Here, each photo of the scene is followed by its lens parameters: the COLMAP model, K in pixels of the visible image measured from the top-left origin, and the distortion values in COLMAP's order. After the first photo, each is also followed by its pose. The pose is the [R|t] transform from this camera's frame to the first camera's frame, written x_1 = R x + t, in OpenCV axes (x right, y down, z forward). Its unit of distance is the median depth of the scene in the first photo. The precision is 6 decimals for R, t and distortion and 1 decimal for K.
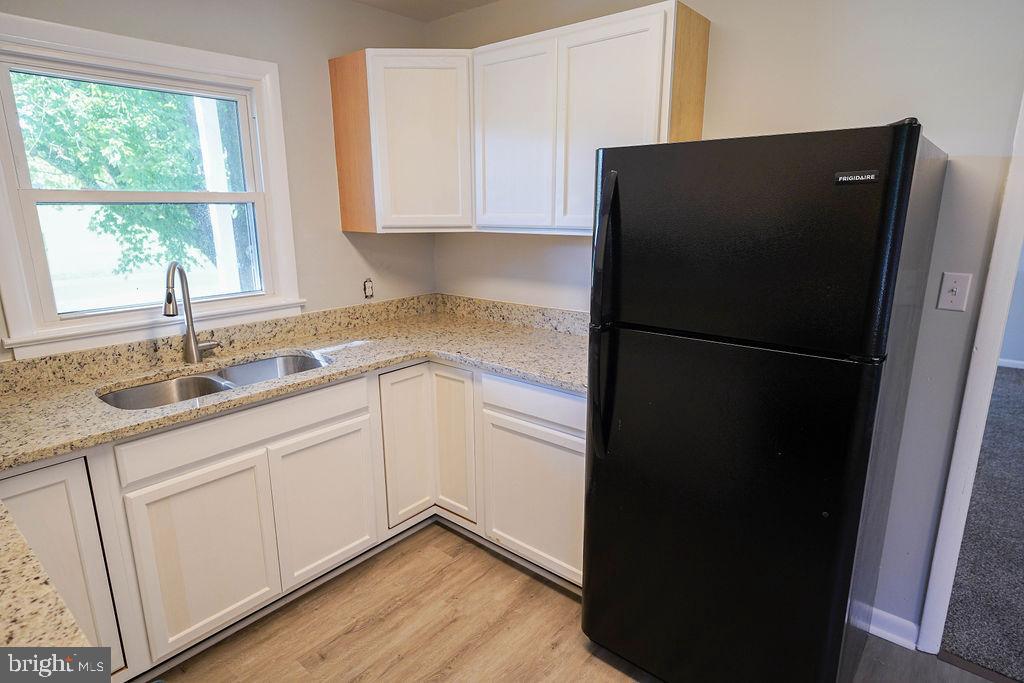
lens RADIAL K [[563.9, 0, 508.1], [0, 563.9, 345.4], [0, 0, 1]] dist [0.001057, -0.000609]
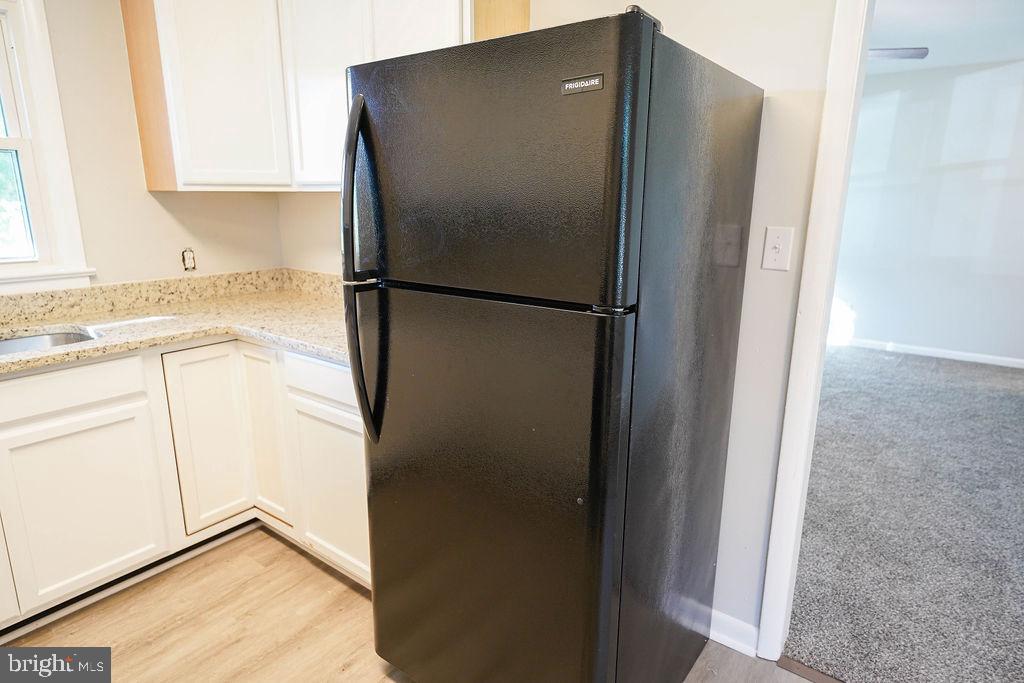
lens RADIAL K [[589.3, 0, 509.2], [0, 589.3, 345.9], [0, 0, 1]] dist [0.006896, -0.001617]
pose [[0.997950, -0.002872, 0.063938, 0.230439], [0.002770, 0.999995, 0.001690, 0.039419], [-0.063942, -0.001510, 0.997952, 0.079458]]
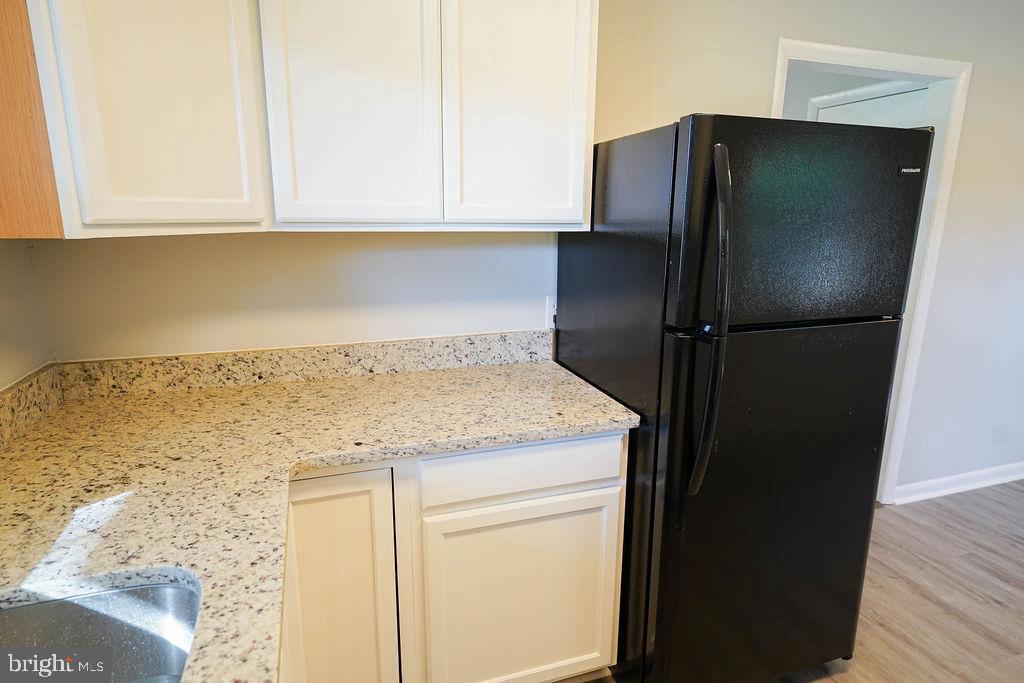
lens RADIAL K [[563.9, 0, 507.1], [0, 563.9, 347.1], [0, 0, 1]] dist [0.001057, -0.000609]
pose [[0.505465, -0.188279, 0.842054, -0.469006], [0.196165, 0.975423, 0.100347, -0.109544], [-0.840252, 0.114460, 0.529976, 0.569099]]
